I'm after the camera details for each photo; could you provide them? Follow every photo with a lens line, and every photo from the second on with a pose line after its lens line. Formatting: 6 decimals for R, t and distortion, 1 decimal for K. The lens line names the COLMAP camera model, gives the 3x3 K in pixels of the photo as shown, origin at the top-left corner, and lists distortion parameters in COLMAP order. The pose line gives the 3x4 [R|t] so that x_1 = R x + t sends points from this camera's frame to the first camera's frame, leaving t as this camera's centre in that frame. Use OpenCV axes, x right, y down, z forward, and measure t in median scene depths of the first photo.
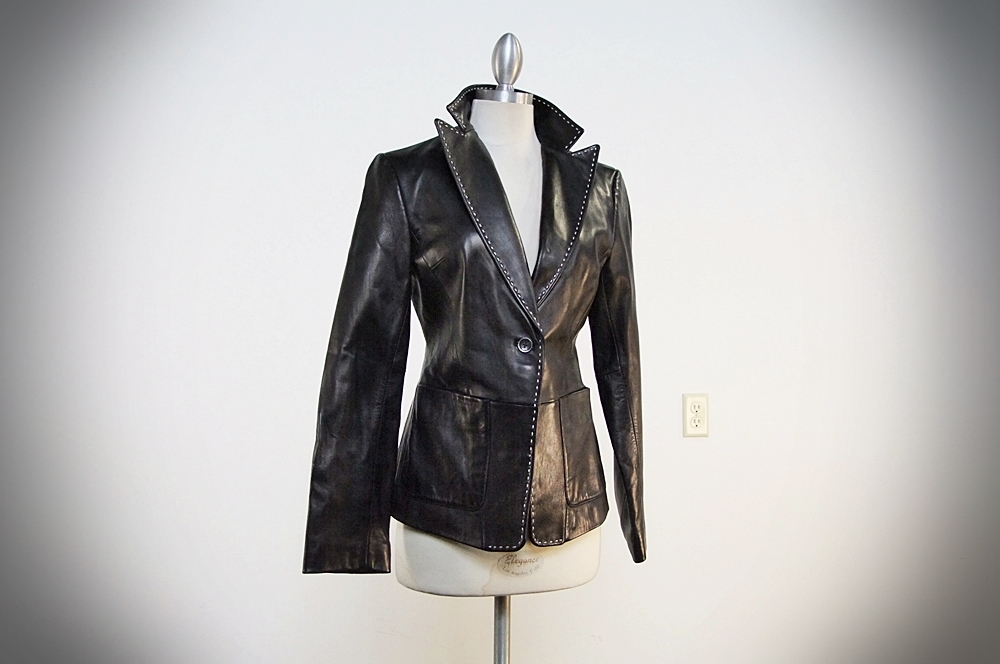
lens RADIAL K [[909.9, 0, 494.1], [0, 909.9, 329.5], [0, 0, 1]] dist [-0.015190, 0.000000]
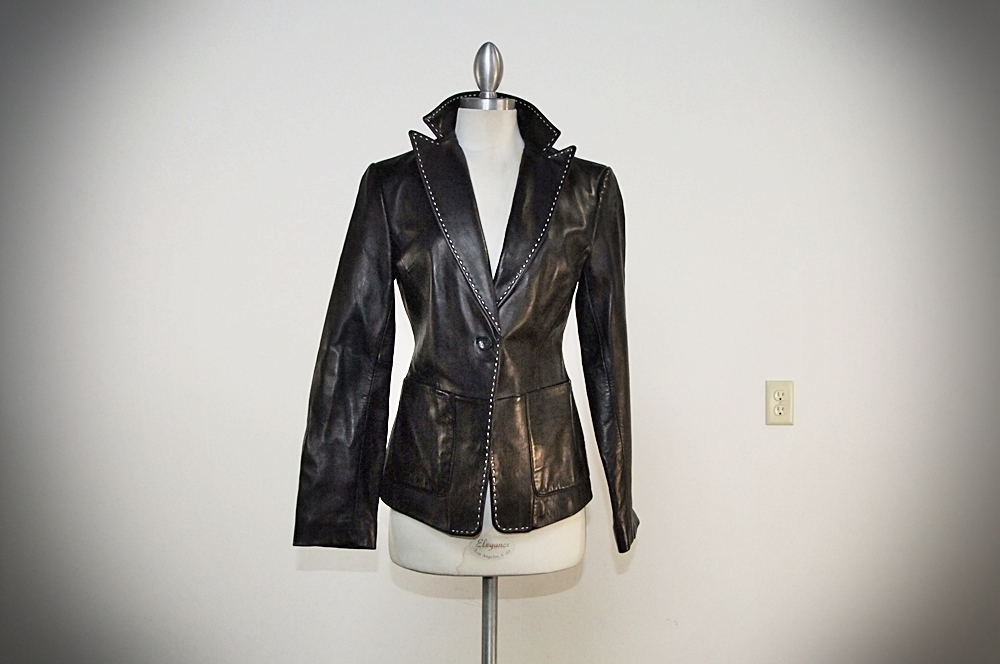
lens RADIAL K [[909.9, 0, 490.7], [0, 909.9, 328.0], [0, 0, 1]] dist [-0.015190, 0.000000]
pose [[0.975026, 0.001164, -0.222089, 0.257037], [0.005266, 0.999584, 0.028358, -0.028451], [0.222030, -0.028819, 0.974614, -0.027937]]
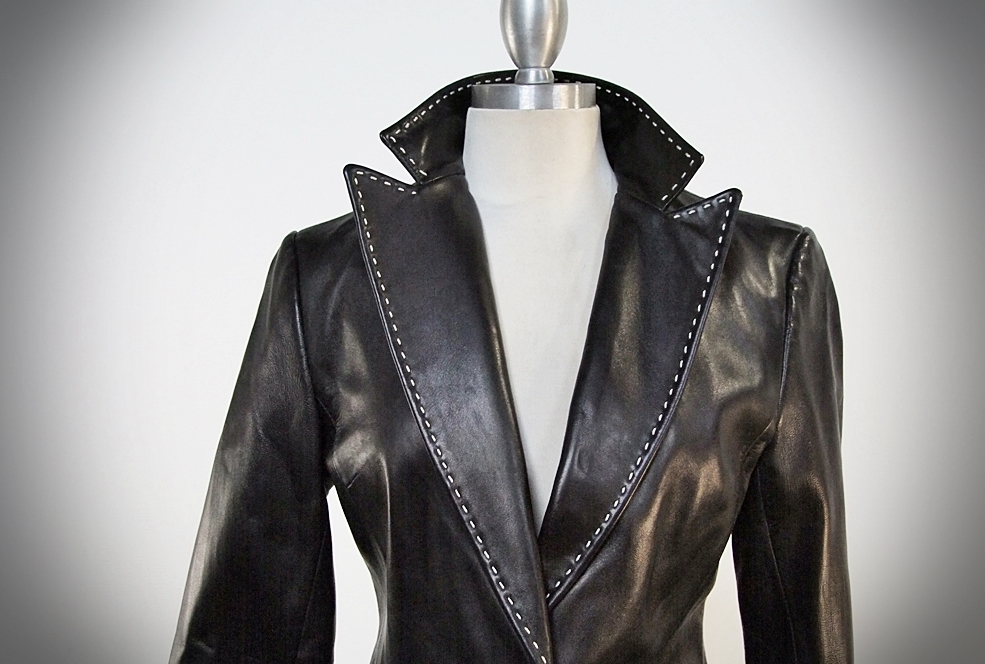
lens RADIAL K [[896.2, 0, 488.6], [0, 896.2, 333.2], [0, 0, 1]] dist [-0.015190, 0.000000]
pose [[0.941305, -0.002459, -0.337549, 0.150635], [0.017910, 0.998929, 0.042668, -0.159349], [0.337082, -0.046209, 0.940341, 0.572978]]
